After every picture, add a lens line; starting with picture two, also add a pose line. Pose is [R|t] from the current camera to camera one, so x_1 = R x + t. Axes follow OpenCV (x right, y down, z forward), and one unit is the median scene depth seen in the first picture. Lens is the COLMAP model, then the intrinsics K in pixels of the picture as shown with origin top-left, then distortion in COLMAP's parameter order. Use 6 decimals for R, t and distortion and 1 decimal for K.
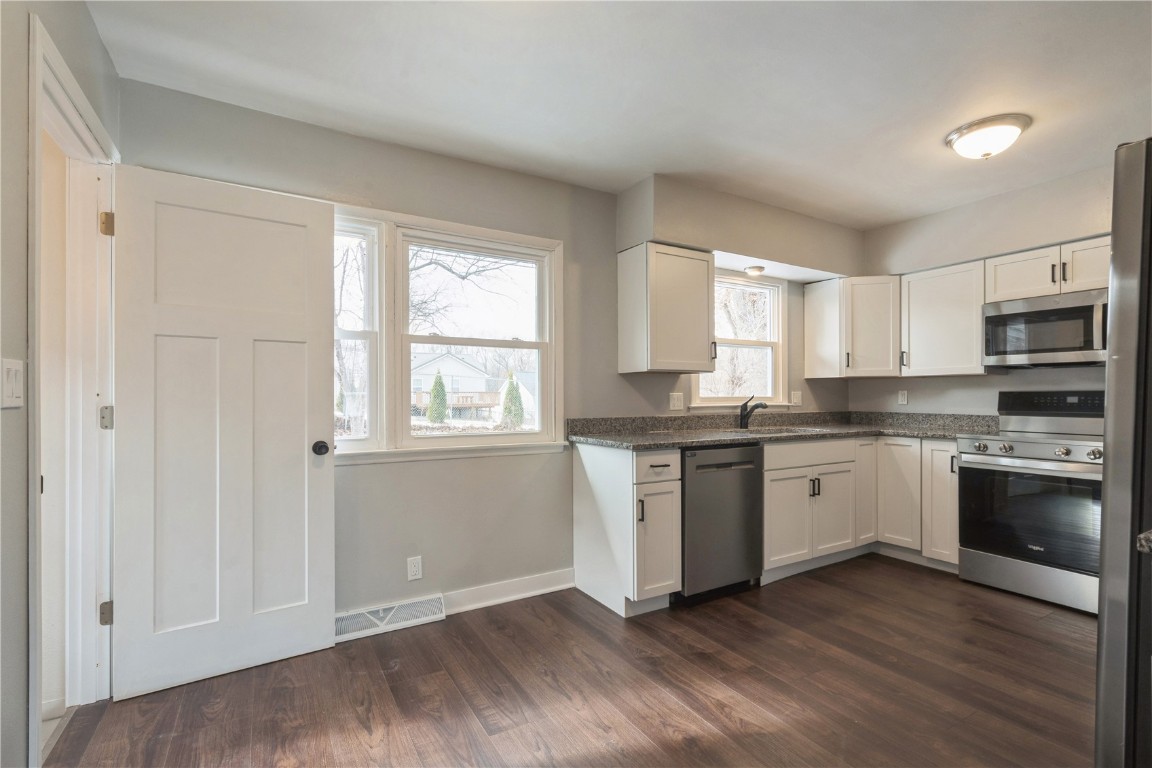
lens RADIAL K [[524.8, 0, 578.0], [0, 524.8, 391.6], [0, 0, 1]] dist [-0.000314, 0.000521]
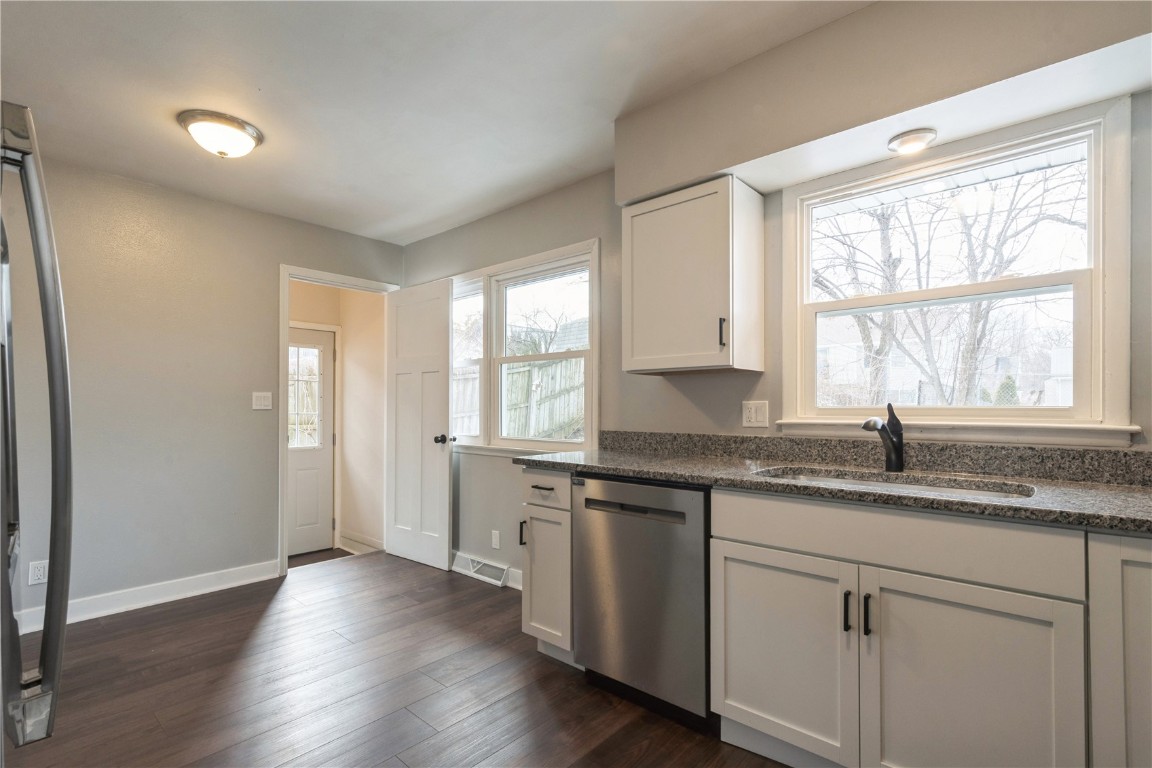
lens RADIAL K [[524.8, 0, 572.4], [0, 524.8, 405.4], [0, 0, 1]] dist [-0.000314, 0.000521]
pose [[0.312378, -0.001288, -0.949957, 0.780724], [0.006370, 0.999979, 0.000739, 0.006832], [0.949937, -0.006282, 0.312380, 0.627663]]
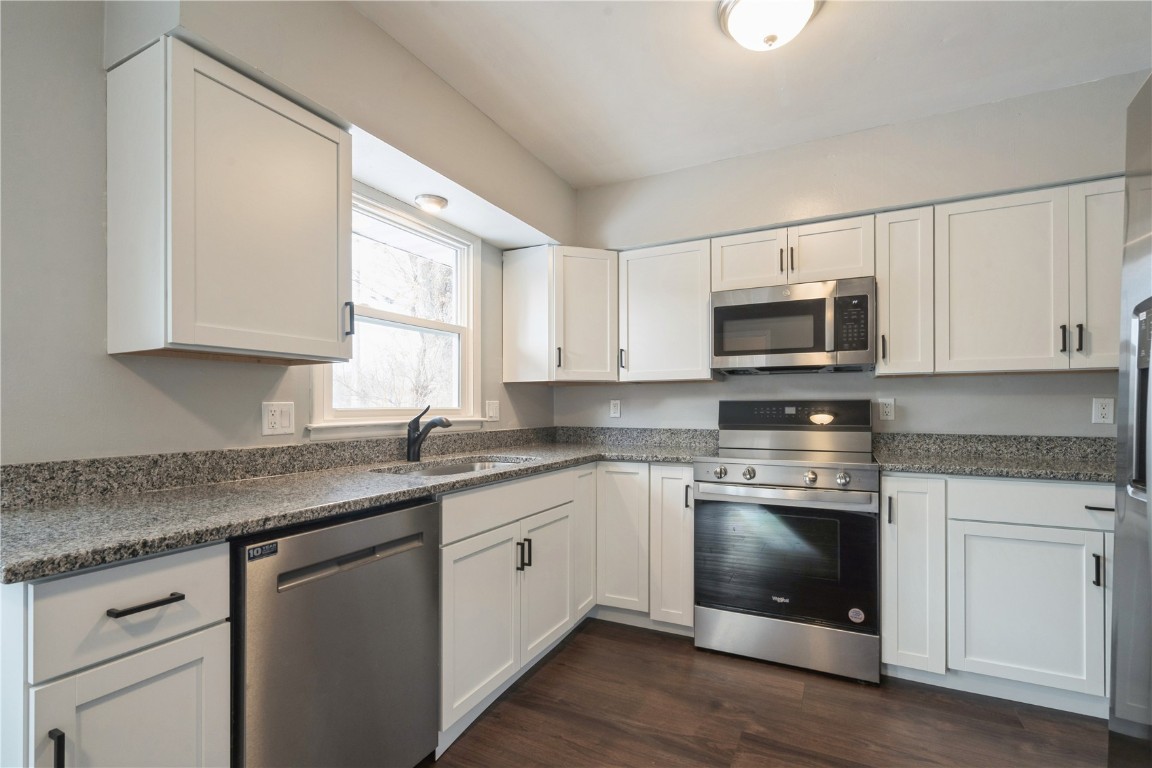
lens RADIAL K [[524.8, 0, 577.9], [0, 524.8, 401.5], [0, 0, 1]] dist [-0.000314, 0.000521]
pose [[0.841229, 0.003693, 0.540667, 0.167416], [-0.001906, 0.999991, -0.003864, 0.004592], [-0.540676, 0.002220, 0.841228, 0.438498]]
